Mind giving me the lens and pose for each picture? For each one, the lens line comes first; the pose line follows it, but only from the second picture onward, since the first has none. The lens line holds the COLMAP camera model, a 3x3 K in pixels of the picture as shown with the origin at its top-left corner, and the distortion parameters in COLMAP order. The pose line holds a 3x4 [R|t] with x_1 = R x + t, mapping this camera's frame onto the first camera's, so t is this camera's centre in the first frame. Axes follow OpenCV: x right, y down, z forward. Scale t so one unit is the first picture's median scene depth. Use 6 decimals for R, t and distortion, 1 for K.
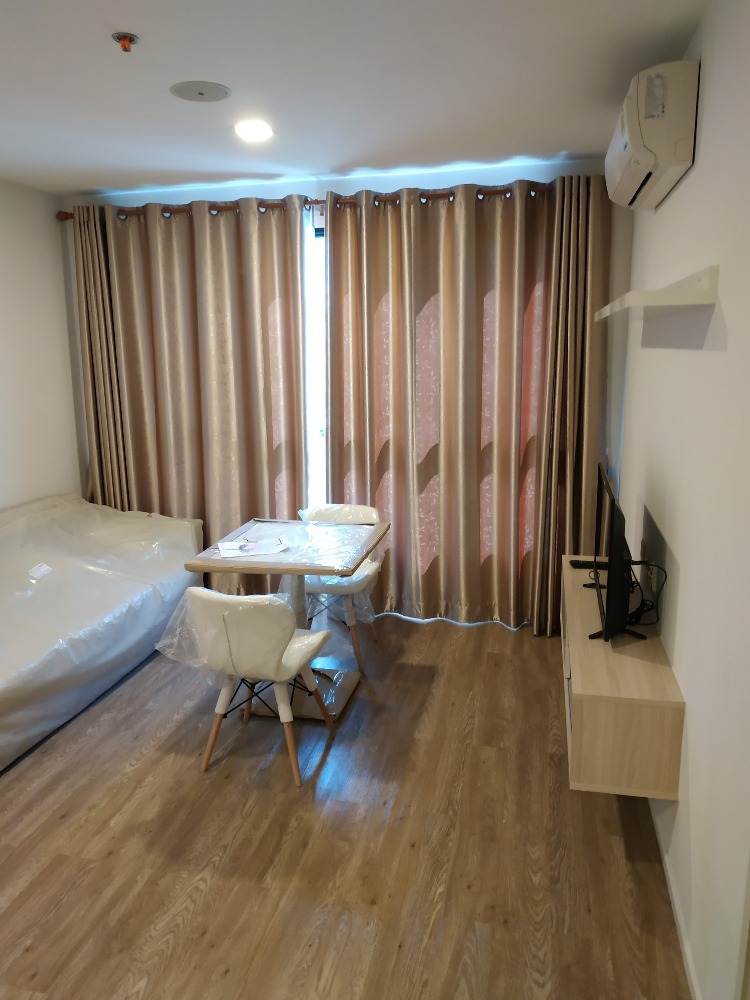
lens RADIAL K [[726.6, 0, 366.5], [0, 726.6, 495.5], [0, 0, 1]] dist [0.003213, -0.027398]
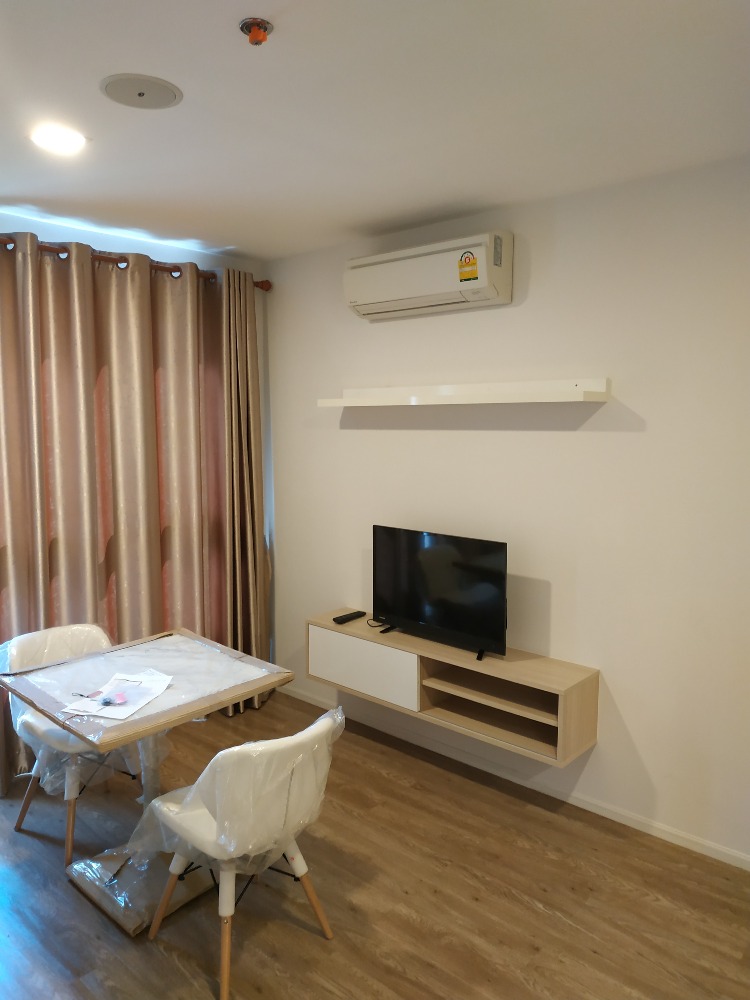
lens RADIAL K [[726.6, 0, 371.3], [0, 726.6, 493.2], [0, 0, 1]] dist [0.003213, -0.027398]
pose [[0.484391, -0.072106, 0.871875, -0.608013], [0.168062, 0.985705, -0.011850, -0.072479], [-0.858557, 0.152269, 0.489585, 0.370955]]
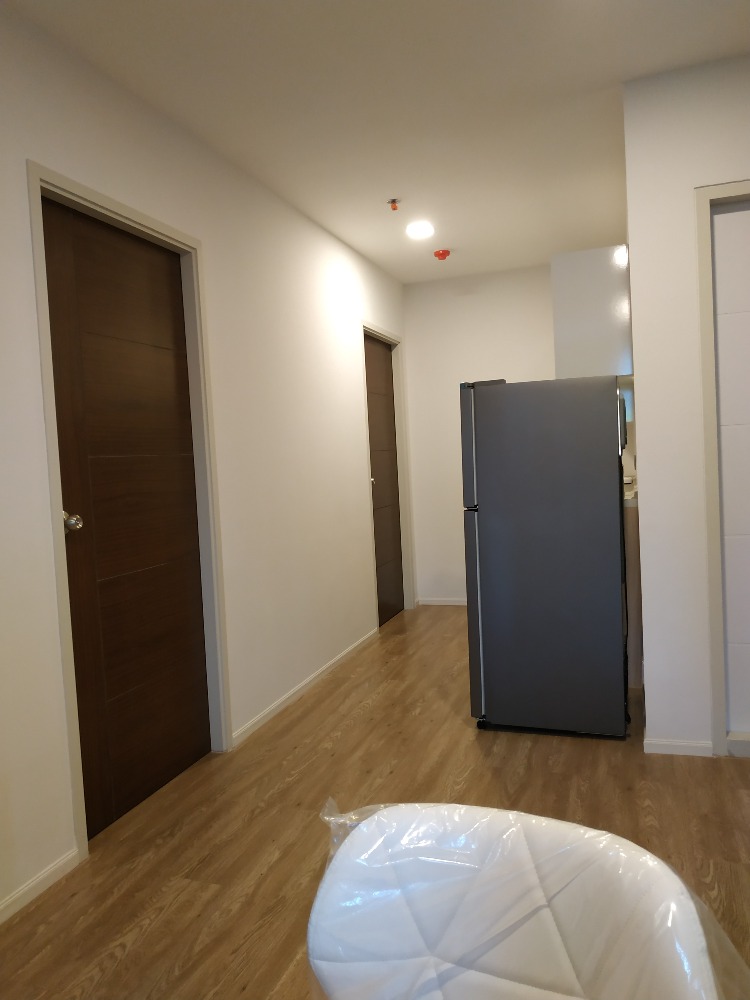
lens RADIAL K [[726.6, 0, 376.7], [0, 726.6, 499.5], [0, 0, 1]] dist [0.003213, -0.027398]
pose [[-0.992600, 0.063200, 0.103691, -0.132185], [0.088063, 0.962575, 0.256310, -0.069997], [-0.083611, 0.263544, -0.961017, 0.951483]]
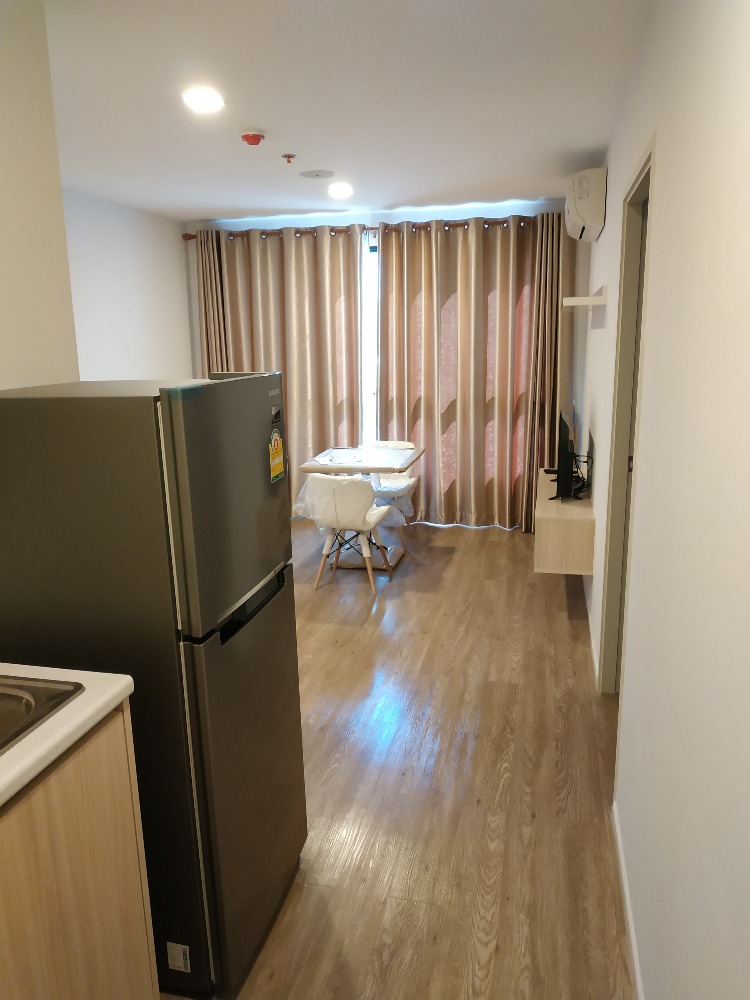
lens RADIAL K [[726.6, 0, 360.6], [0, 726.6, 501.4], [0, 0, 1]] dist [0.003213, -0.027398]
pose [[0.999885, 0.000202, -0.015167, -0.079952], [0.000149, 0.999731, 0.023179, 0.117141], [0.015167, -0.023179, 0.999616, -0.518241]]
